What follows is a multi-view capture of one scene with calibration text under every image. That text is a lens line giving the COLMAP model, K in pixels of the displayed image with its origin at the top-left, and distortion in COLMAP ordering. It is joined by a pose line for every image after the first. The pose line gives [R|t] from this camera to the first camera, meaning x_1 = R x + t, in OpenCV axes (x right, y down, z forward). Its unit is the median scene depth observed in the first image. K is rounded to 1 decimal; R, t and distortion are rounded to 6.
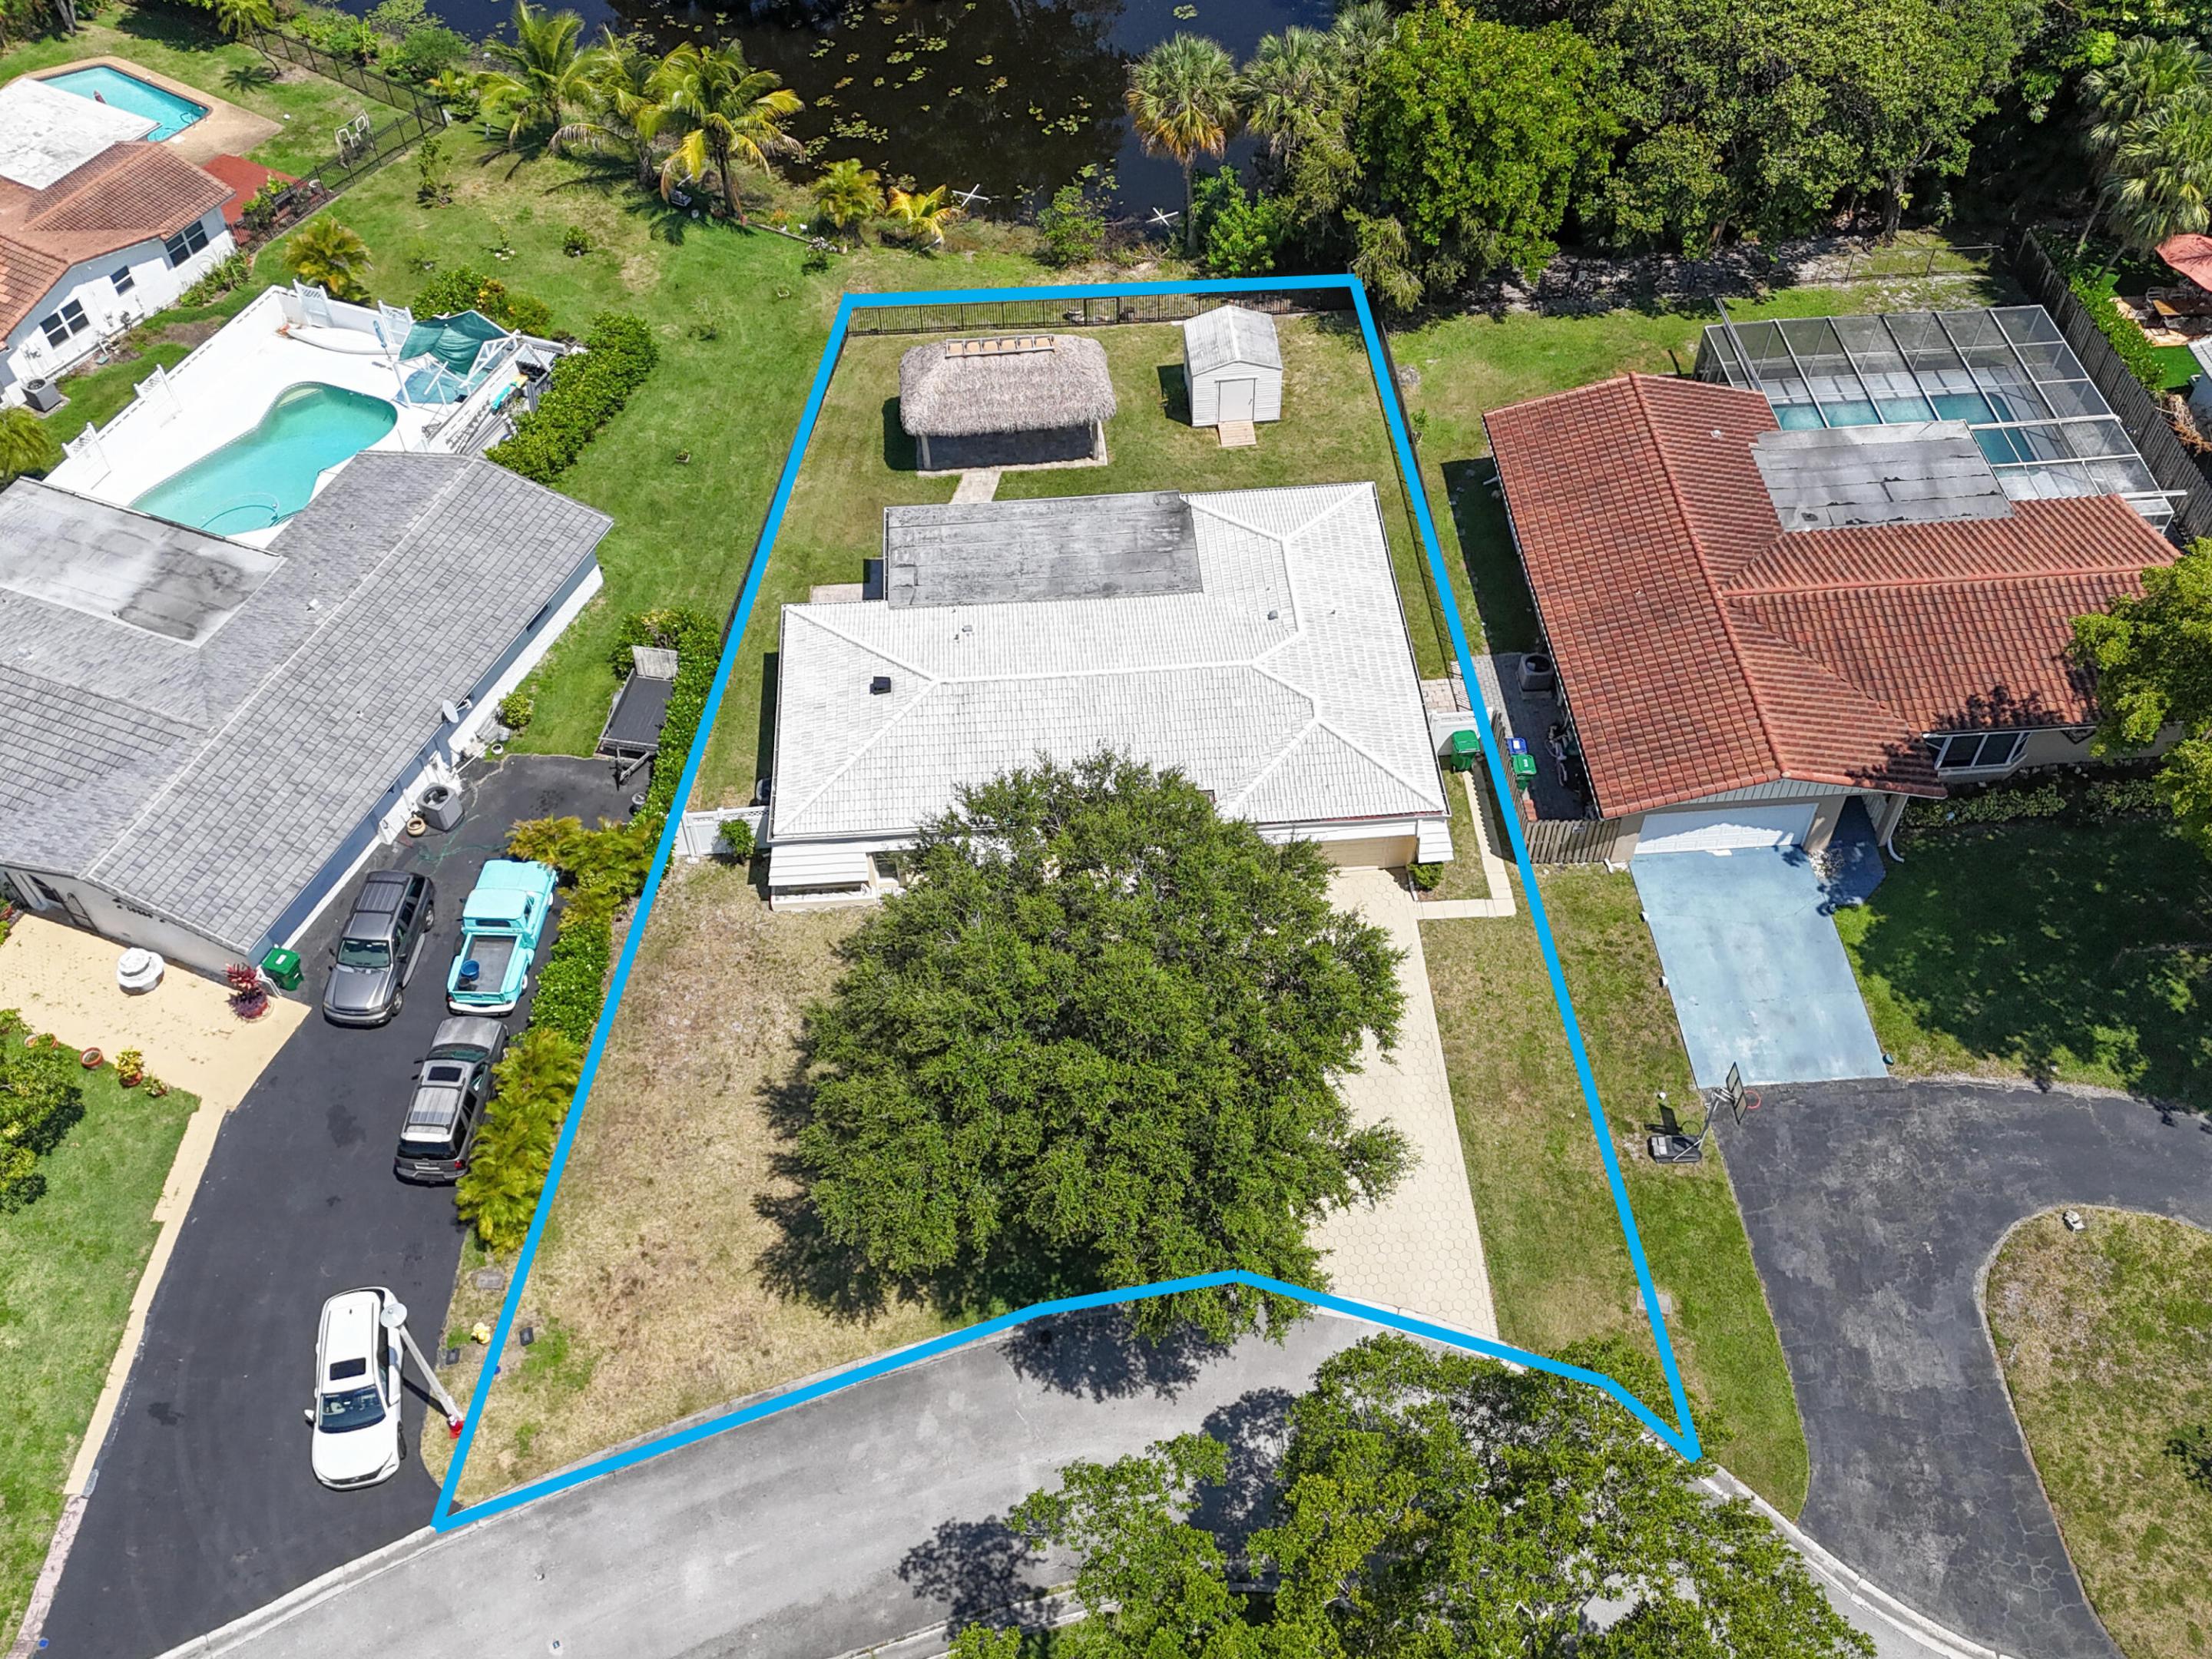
lens RADIAL K [[1883.5, 0, 1092.5], [0, 1883.5, 857.0], [0, 0, 1]] dist [0.075409, -0.062914]
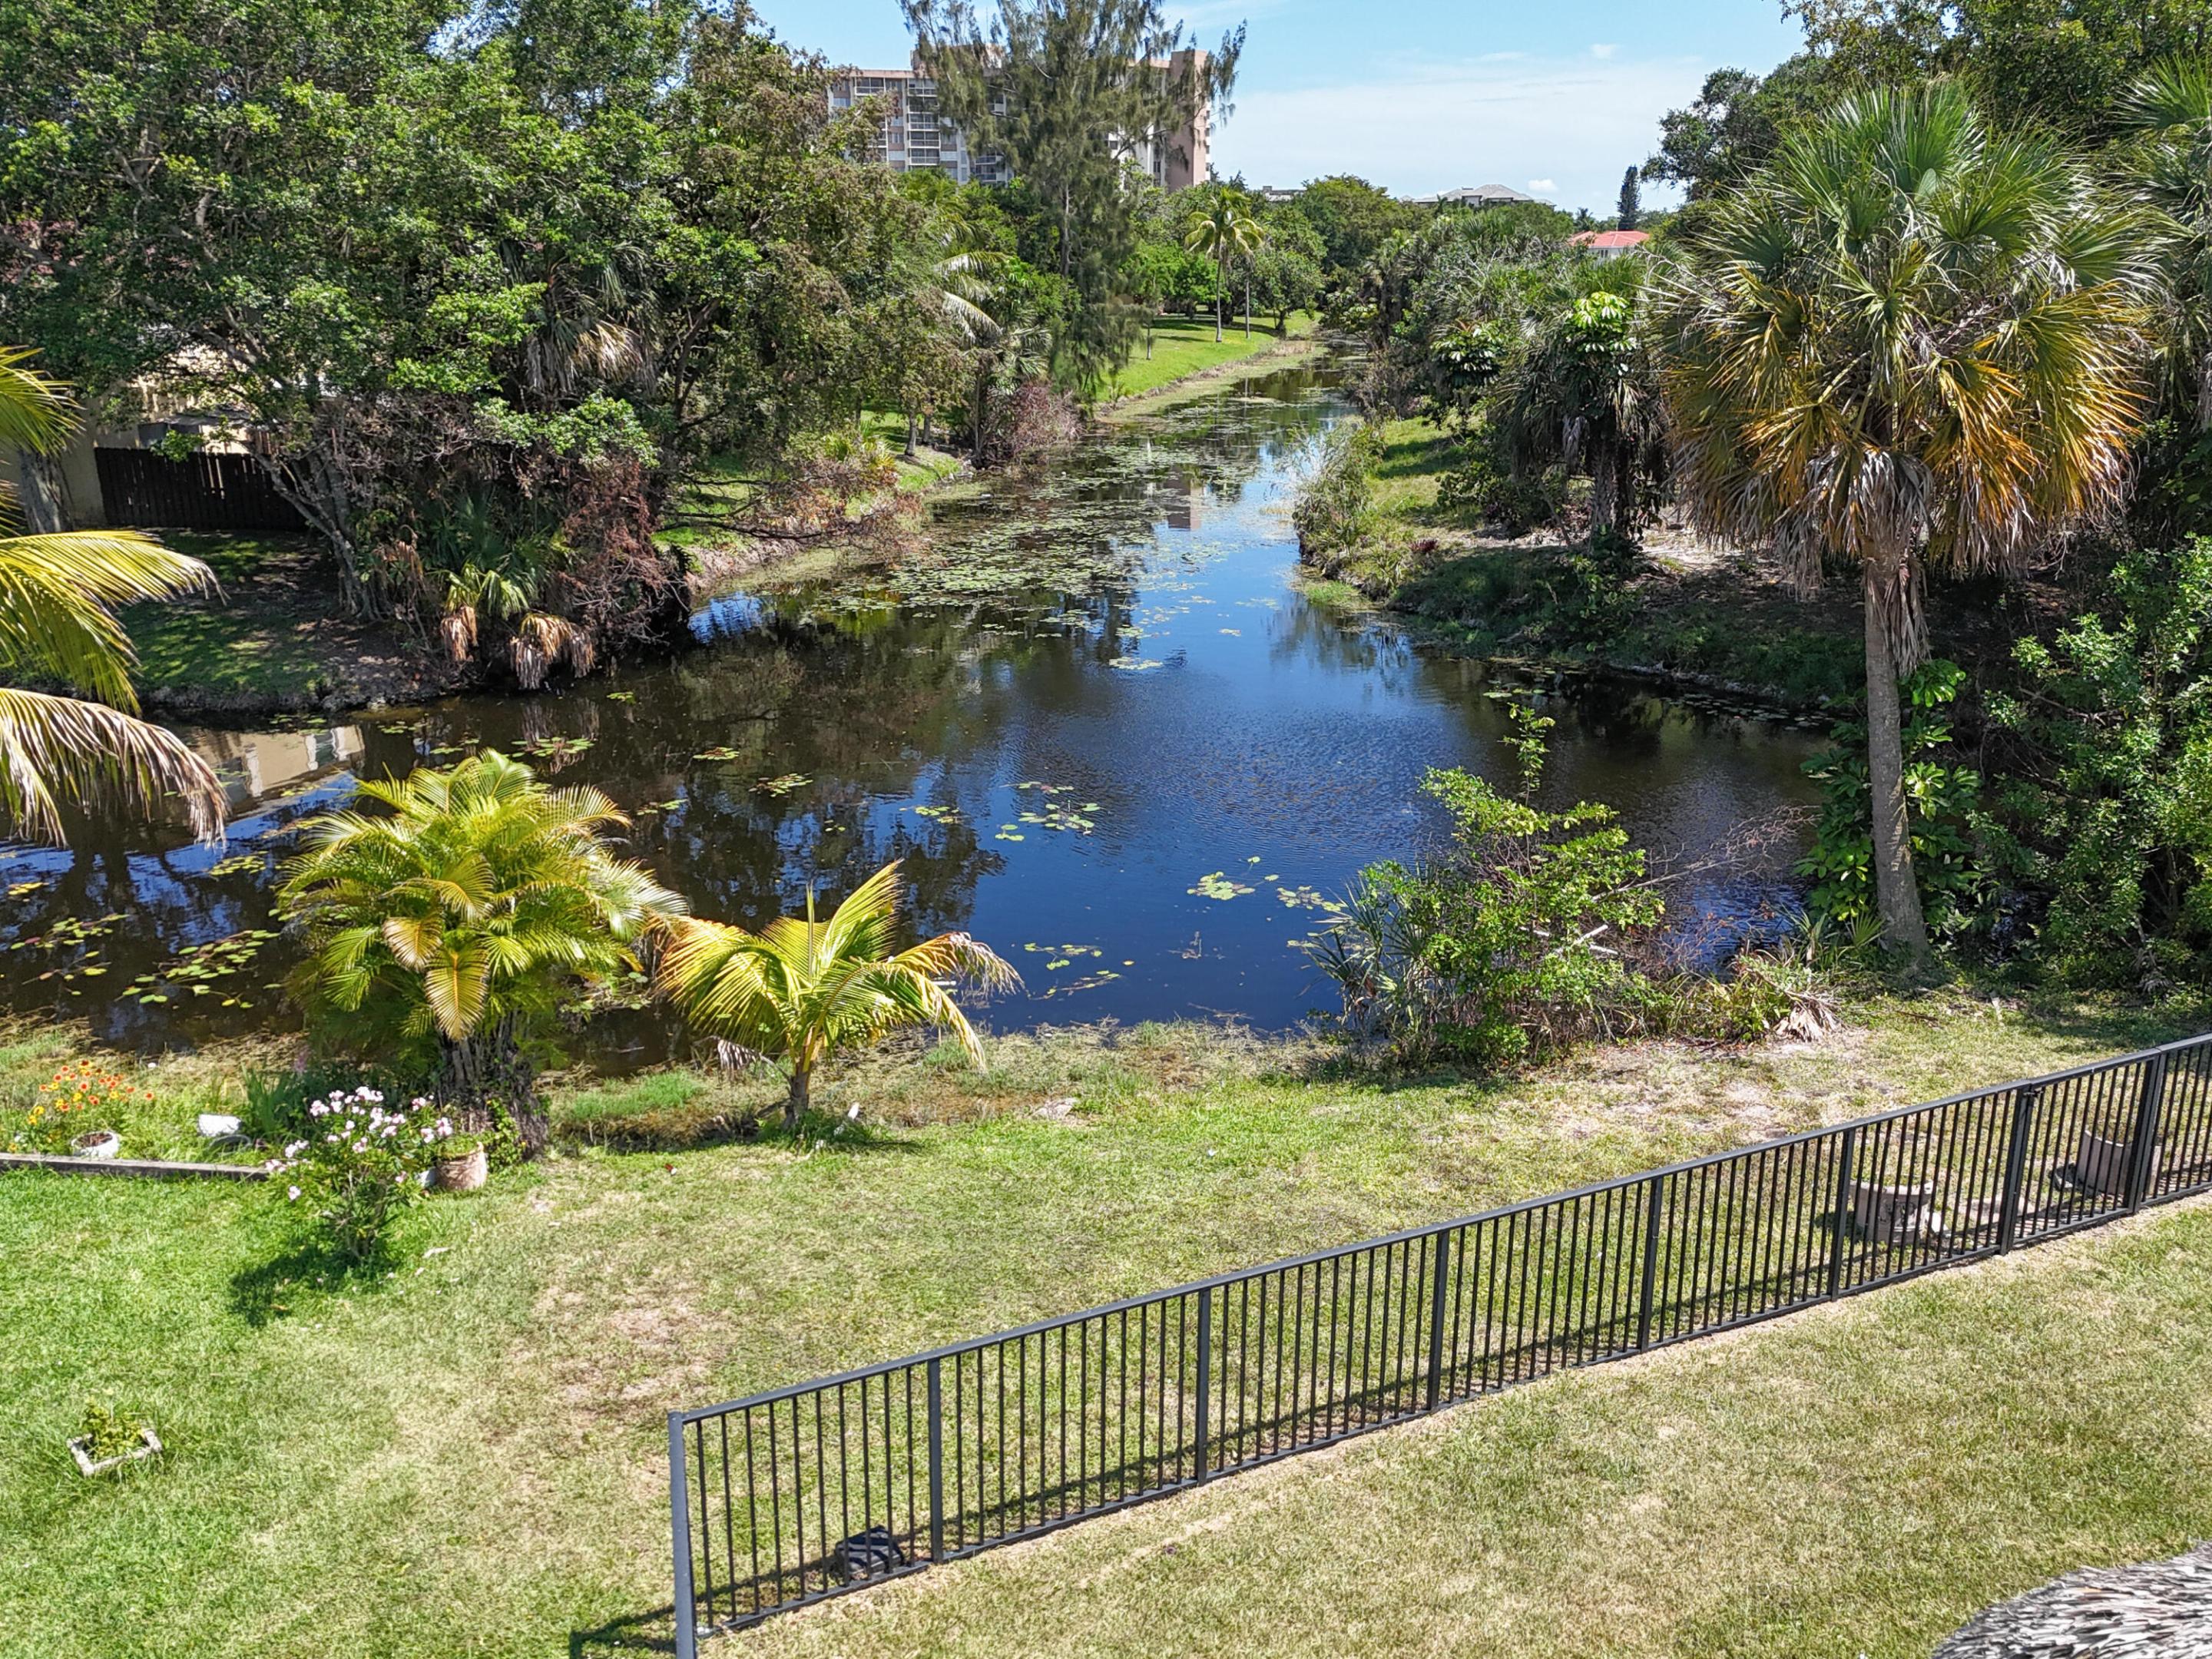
lens RADIAL K [[1908.5, 0, 1159.8], [0, 1908.5, 846.0], [0, 0, 1]] dist [0.086156, -0.093893]
pose [[0.921731, -0.105287, 0.373265, -0.191437], [0.291993, 0.821825, -0.489228, -0.327047], [-0.255249, 0.559927, 0.788245, 1.143825]]
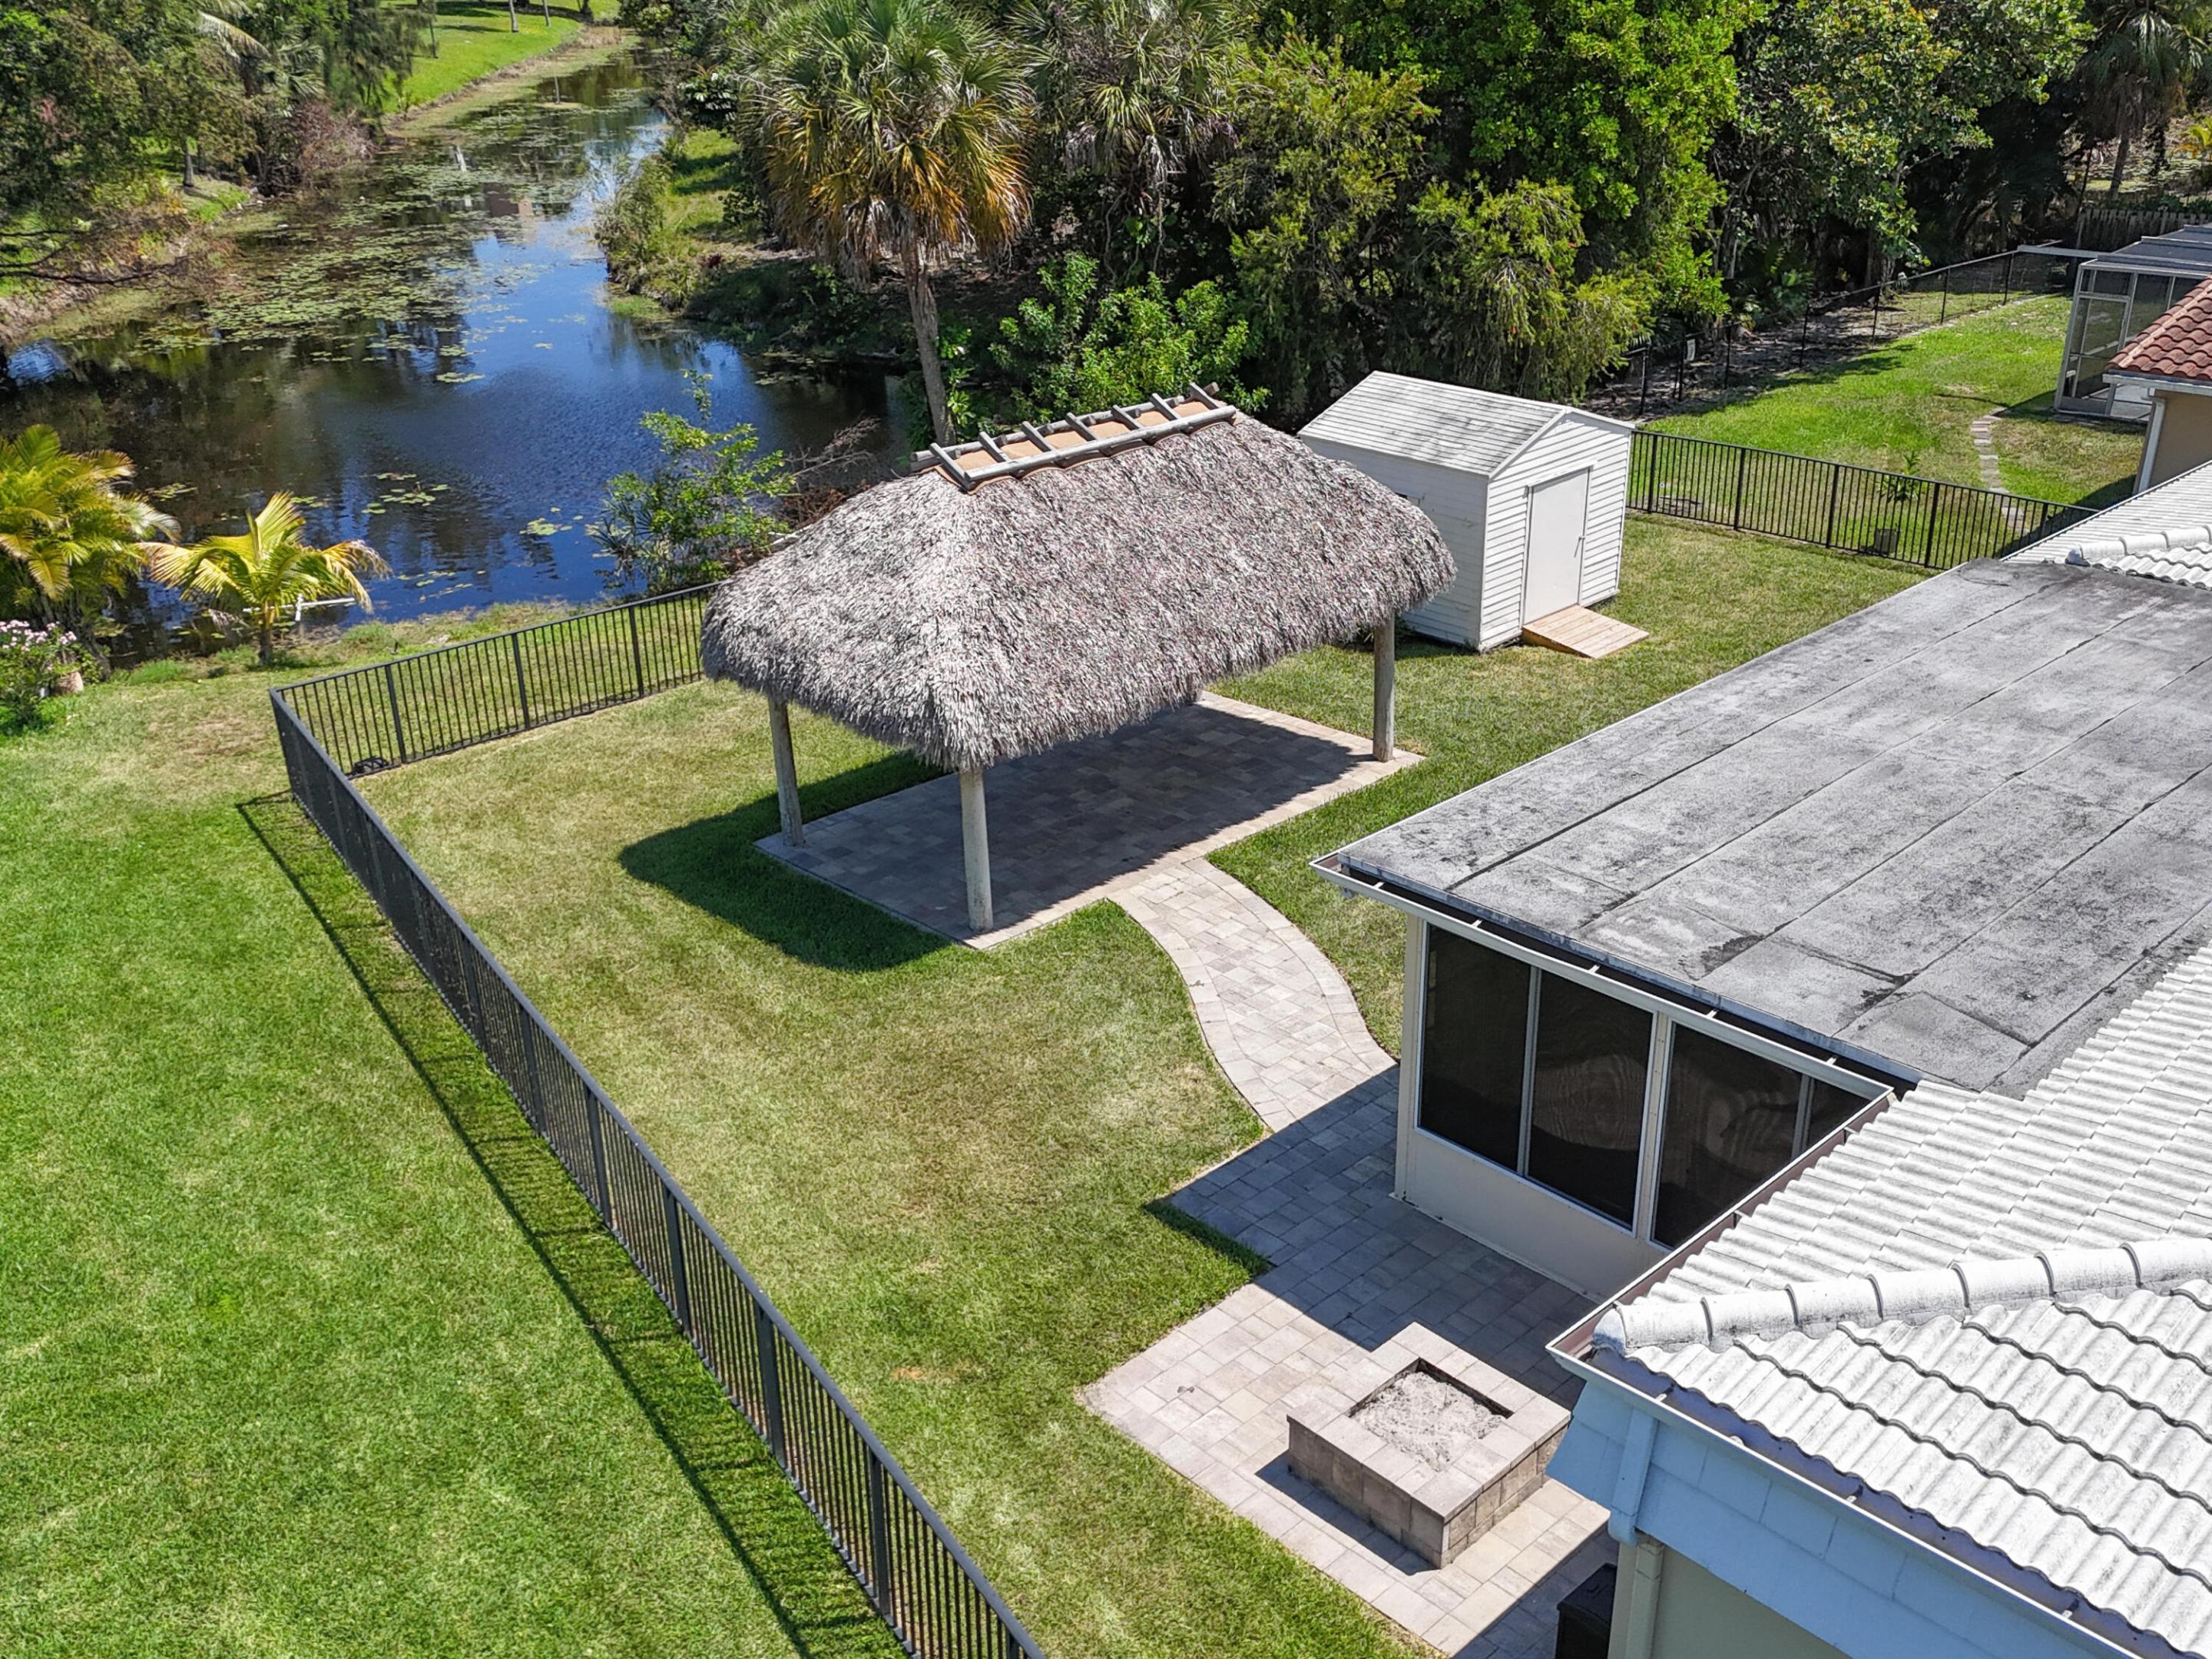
lens RADIAL K [[2030.9, 0, 1209.3], [0, 2030.9, 894.5], [0, 0, 1]] dist [0.038680, -0.000720]
pose [[0.748152, -0.285546, 0.598942, -0.289856], [0.508534, 0.826584, -0.241147, -0.152031], [-0.426218, 0.484997, 0.763621, 0.941199]]
